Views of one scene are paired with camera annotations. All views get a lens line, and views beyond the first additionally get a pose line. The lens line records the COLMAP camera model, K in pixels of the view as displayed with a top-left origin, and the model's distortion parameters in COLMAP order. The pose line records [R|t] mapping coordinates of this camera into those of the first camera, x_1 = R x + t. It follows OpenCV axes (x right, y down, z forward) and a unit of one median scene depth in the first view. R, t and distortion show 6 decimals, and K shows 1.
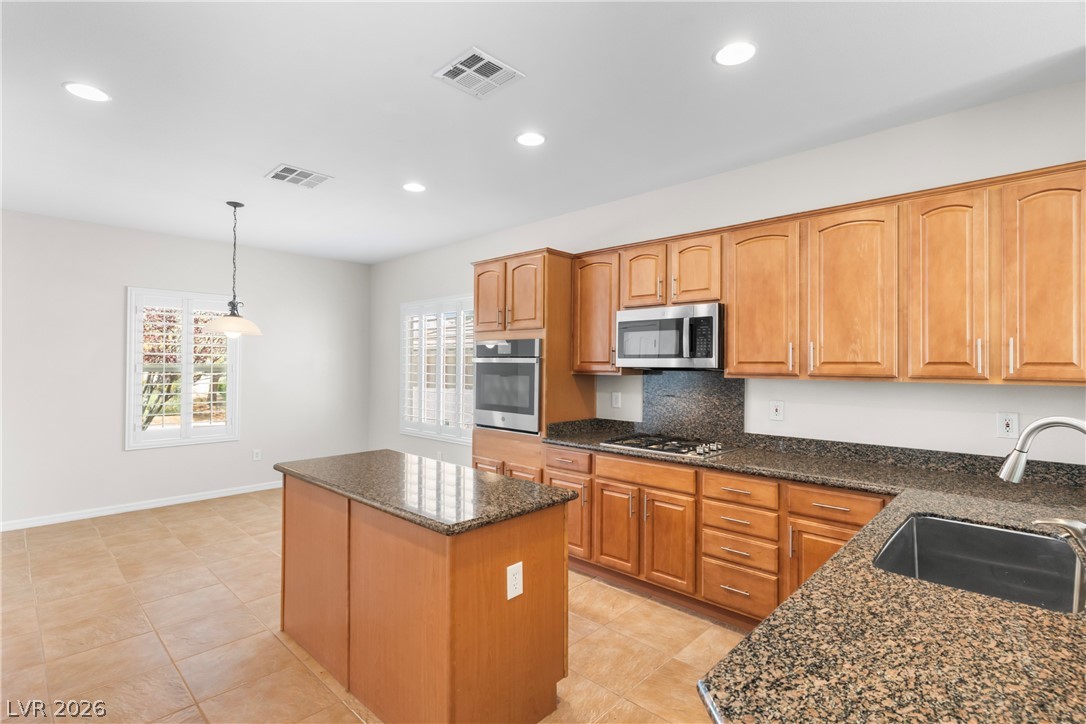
lens RADIAL K [[517.4, 0, 543.0], [0, 517.4, 362.0], [0, 0, 1]] dist [0.009187, -0.000456]
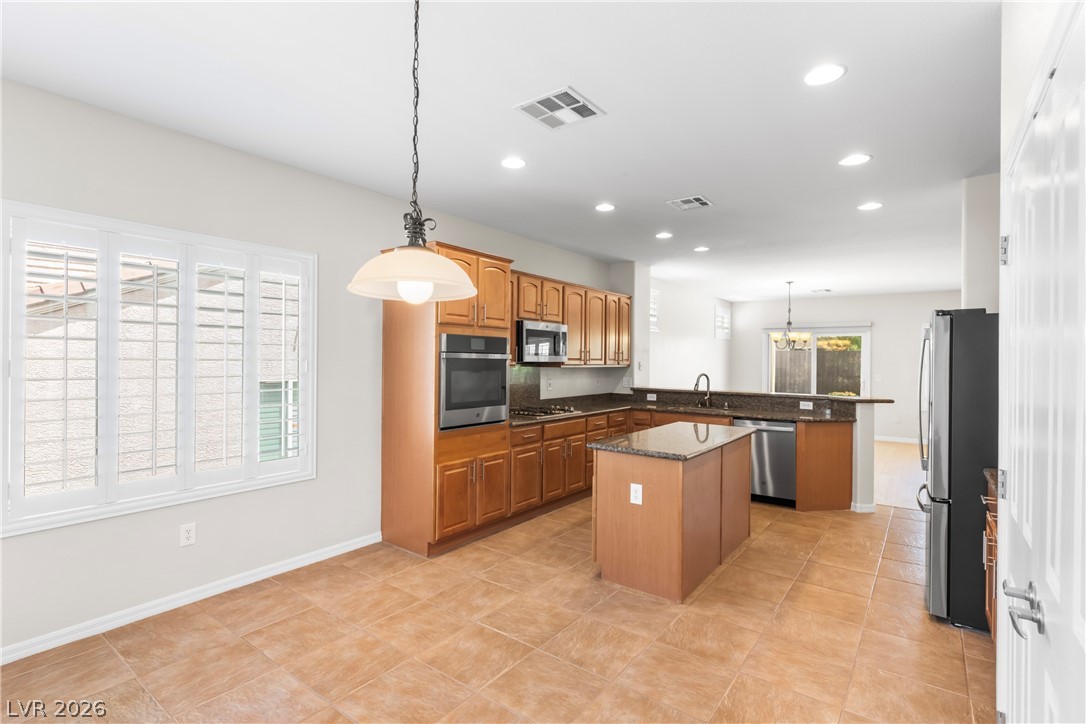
lens RADIAL K [[517.4, 0, 543.0], [0, 517.4, 362.0], [0, 0, 1]] dist [0.009187, -0.000456]
pose [[-0.120826, -0.012171, 0.992599, -1.168857], [-0.015277, 0.999829, 0.010400, -0.004679], [-0.992556, -0.013908, -0.120992, 1.074999]]
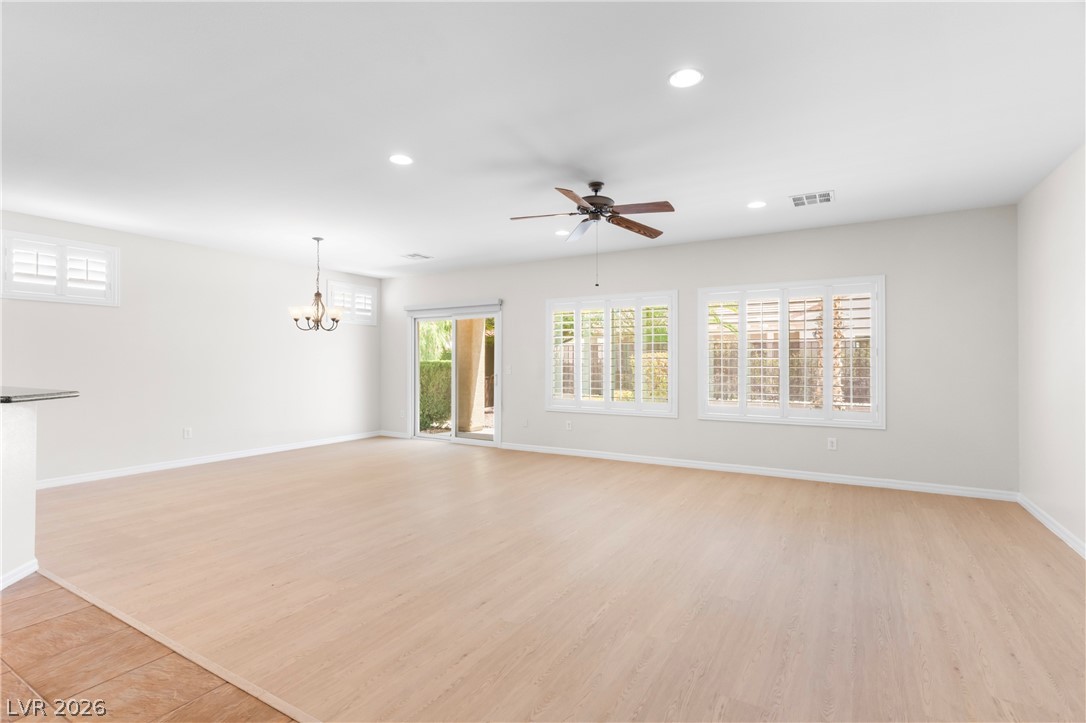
lens RADIAL K [[517.4, 0, 543.0], [0, 517.4, 361.5], [0, 0, 1]] dist [0.009187, -0.000456]
pose [[-0.224437, 0.000235, 0.974489, -0.827441], [-0.003838, 0.999992, -0.001125, 0.044035], [-0.974481, -0.003993, -0.224434, -0.557037]]
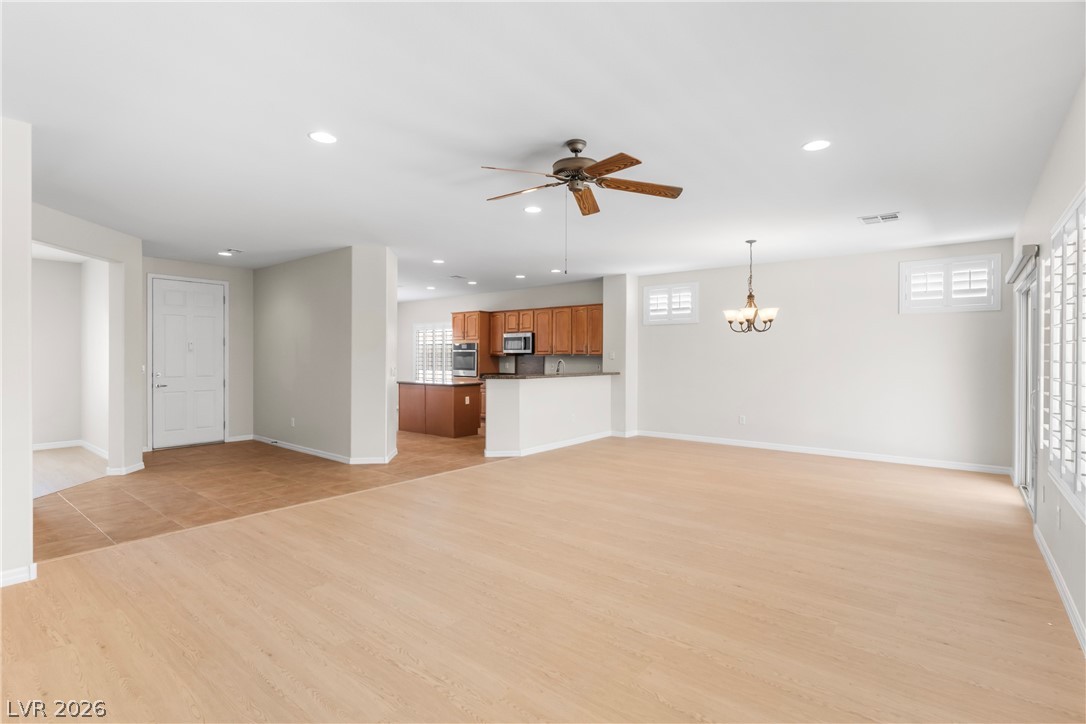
lens RADIAL K [[517.4, 0, 543.0], [0, 517.4, 362.0], [0, 0, 1]] dist [0.009187, -0.000456]
pose [[0.996641, -0.000230, 0.081896, 0.119901], [-0.000785, 0.999923, 0.012361, 0.023040], [-0.081892, -0.012384, 0.996564, -1.814373]]
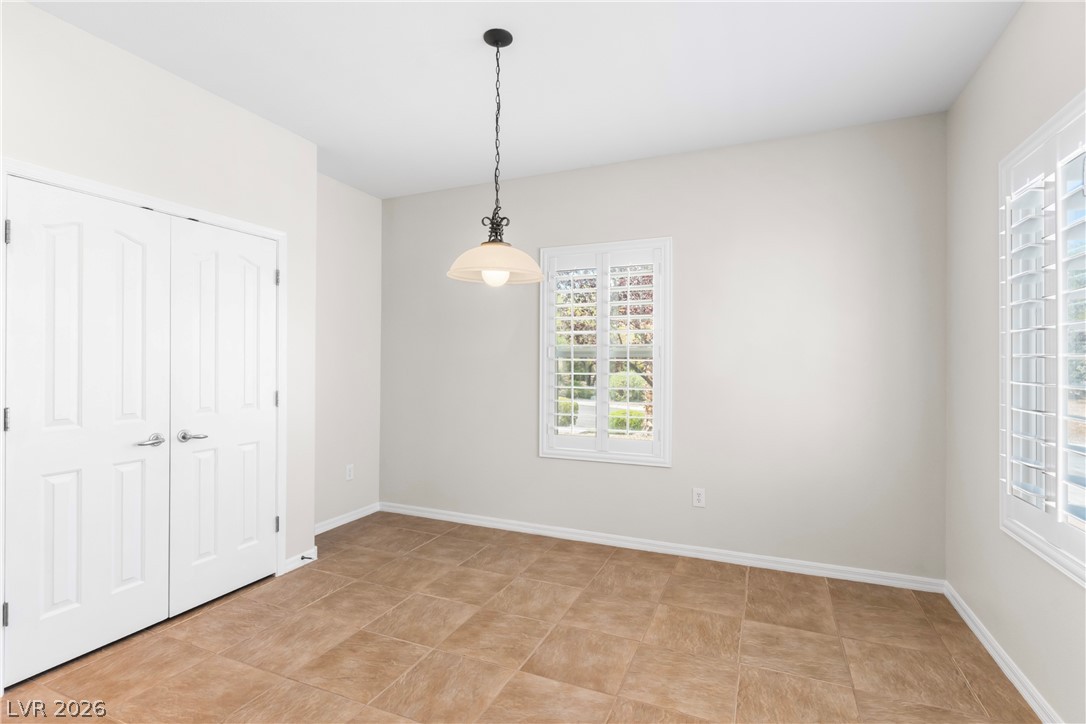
lens RADIAL K [[517.4, 0, 543.0], [0, 517.4, 362.0], [0, 0, 1]] dist [0.009187, -0.000456]
pose [[0.344651, -0.006897, -0.938706, -0.085508], [0.003077, 0.999976, -0.006218, 0.042240], [0.938726, -0.000745, 0.344664, 0.976040]]
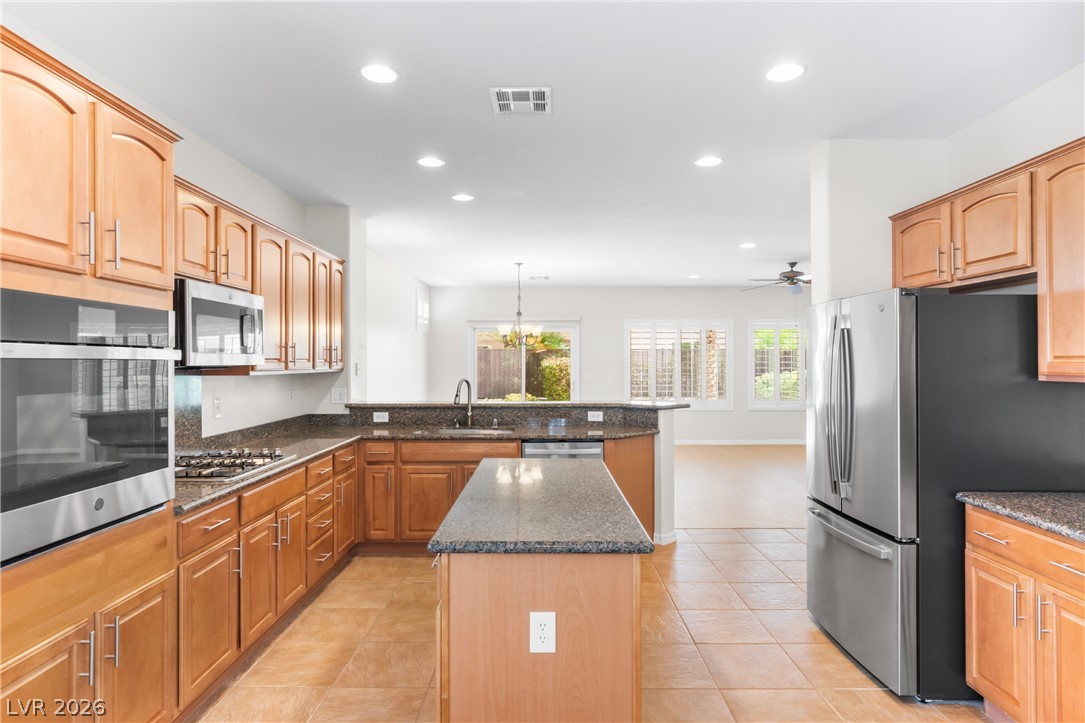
lens RADIAL K [[603.2, 0, 542.5], [0, 603.2, 361.5], [0, 0, 1]] dist [0.002874, 0.001311]
pose [[-0.686543, -0.004481, 0.727075, -0.684055], [-0.005261, 0.999985, 0.001195, 0.000495], [-0.727070, -0.003005, -0.686557, 1.153384]]
